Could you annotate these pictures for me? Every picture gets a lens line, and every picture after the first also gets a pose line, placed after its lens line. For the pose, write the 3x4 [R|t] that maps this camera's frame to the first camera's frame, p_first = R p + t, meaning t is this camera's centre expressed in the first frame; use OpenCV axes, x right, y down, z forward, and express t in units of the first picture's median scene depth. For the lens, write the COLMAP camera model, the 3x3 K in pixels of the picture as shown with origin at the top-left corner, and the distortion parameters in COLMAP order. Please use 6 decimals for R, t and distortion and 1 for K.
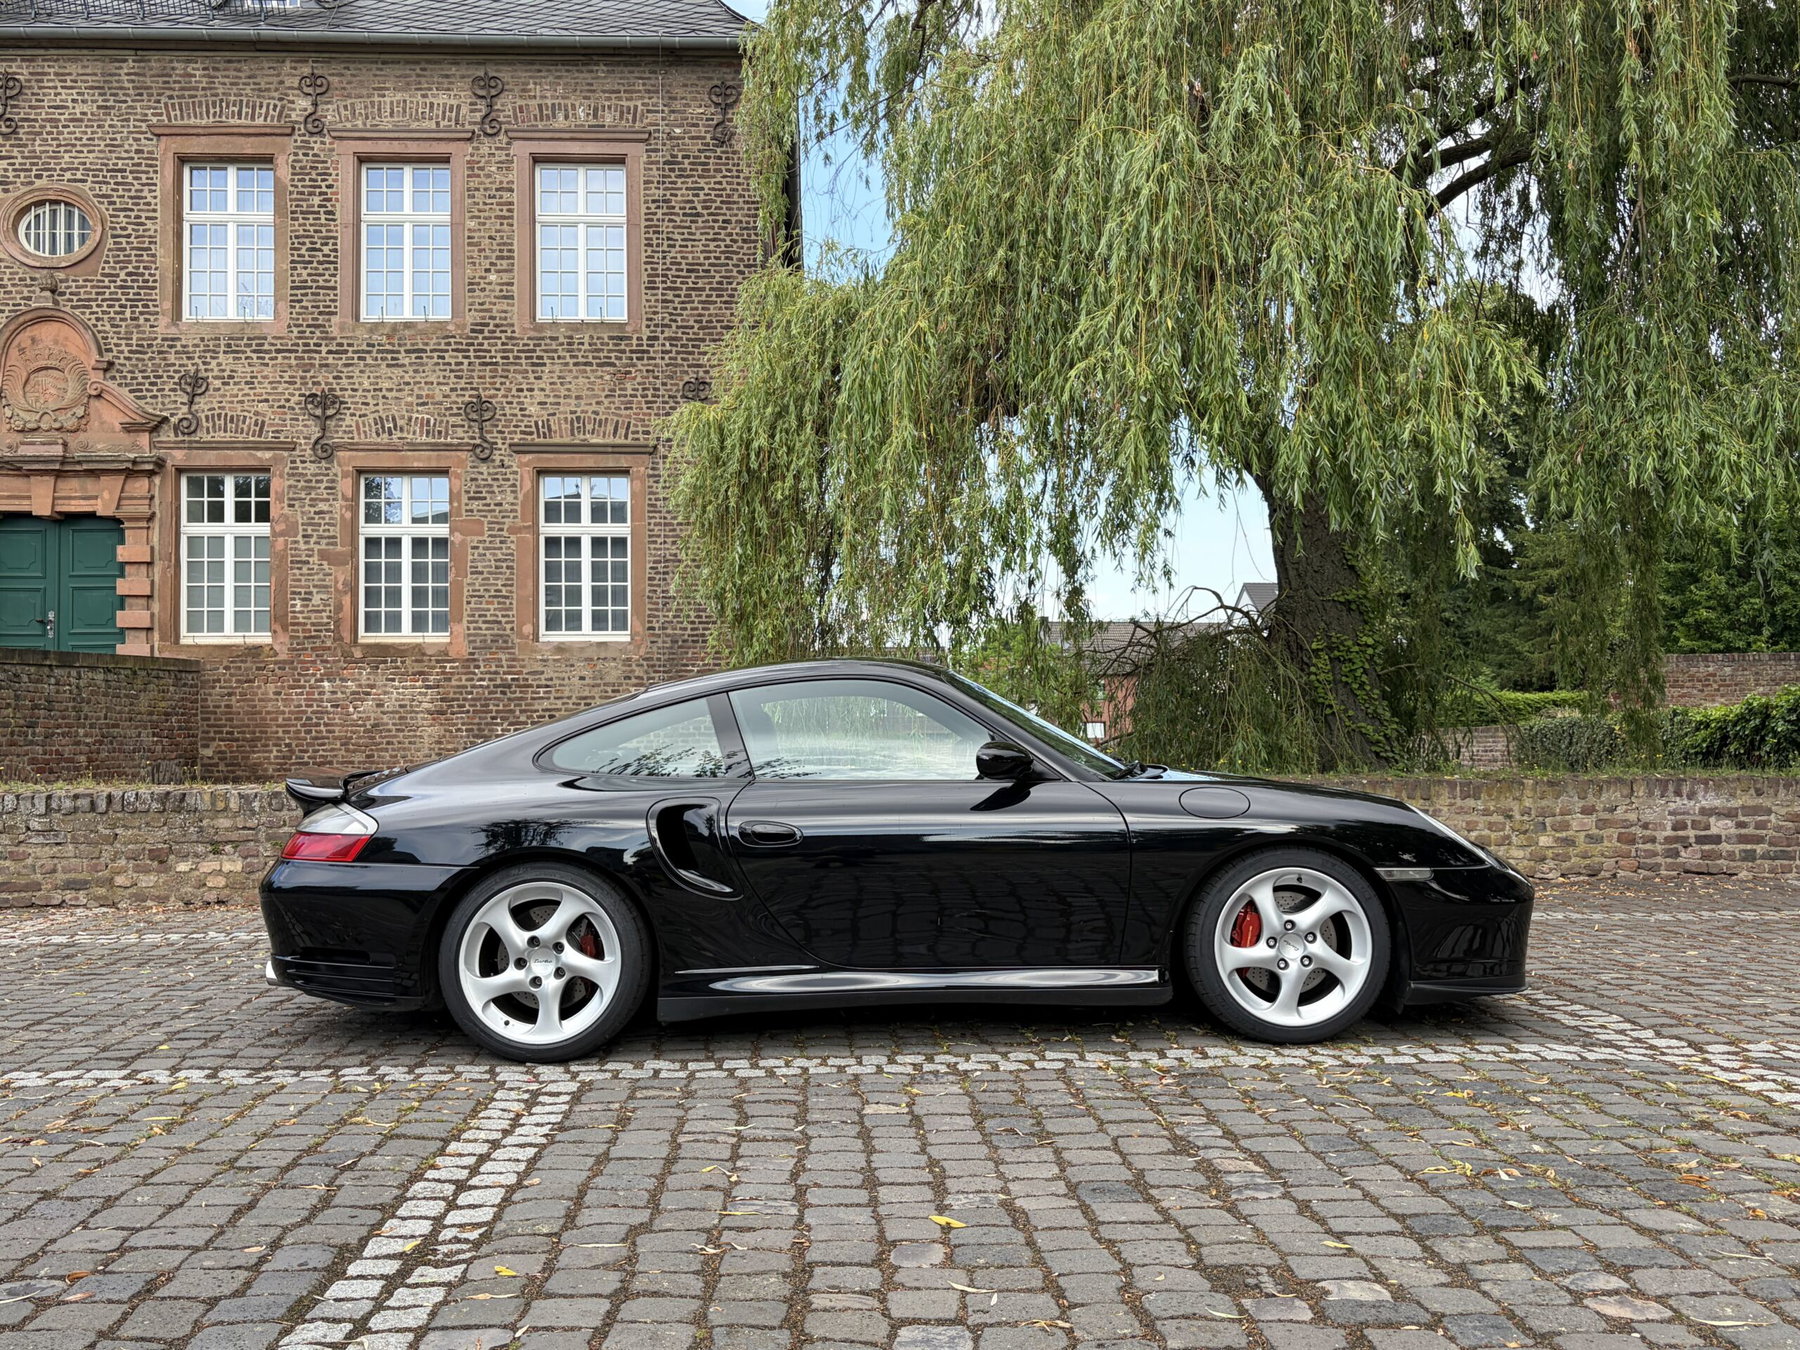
lens RADIAL K [[1590.8, 0, 891.1], [0, 1590.8, 697.0], [0, 0, 1]] dist [0.031657, -0.011110]
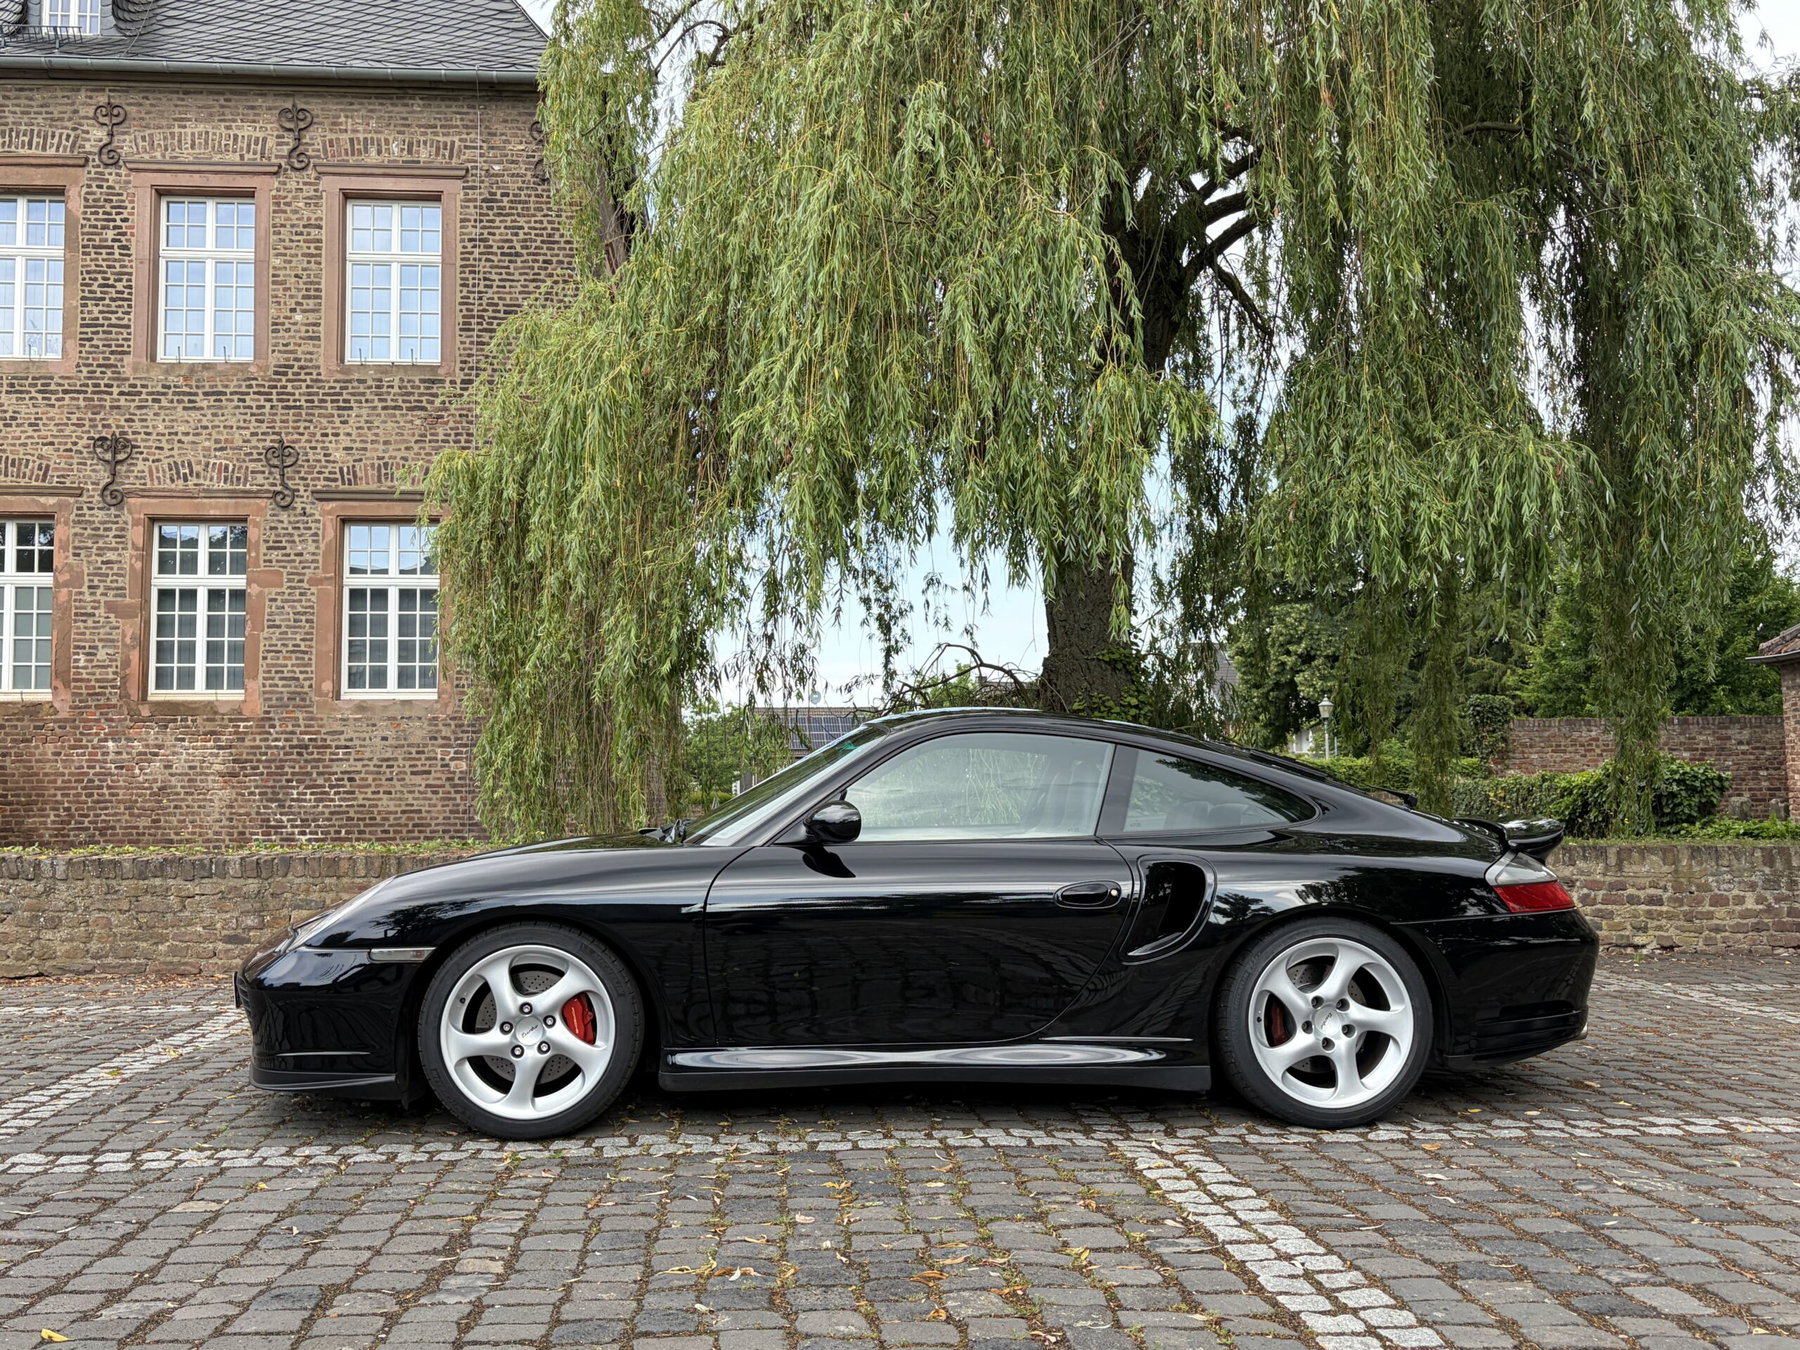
lens RADIAL K [[1660.5, 0, 953.2], [0, 1660.5, 711.6], [0, 0, 1]] dist [-0.008679, 0.045822]
pose [[0.999390, 0.003574, 0.034730, 0.107391], [-0.002594, 0.999598, -0.028232, -0.000841], [-0.034817, 0.028125, 0.998998, 0.004622]]
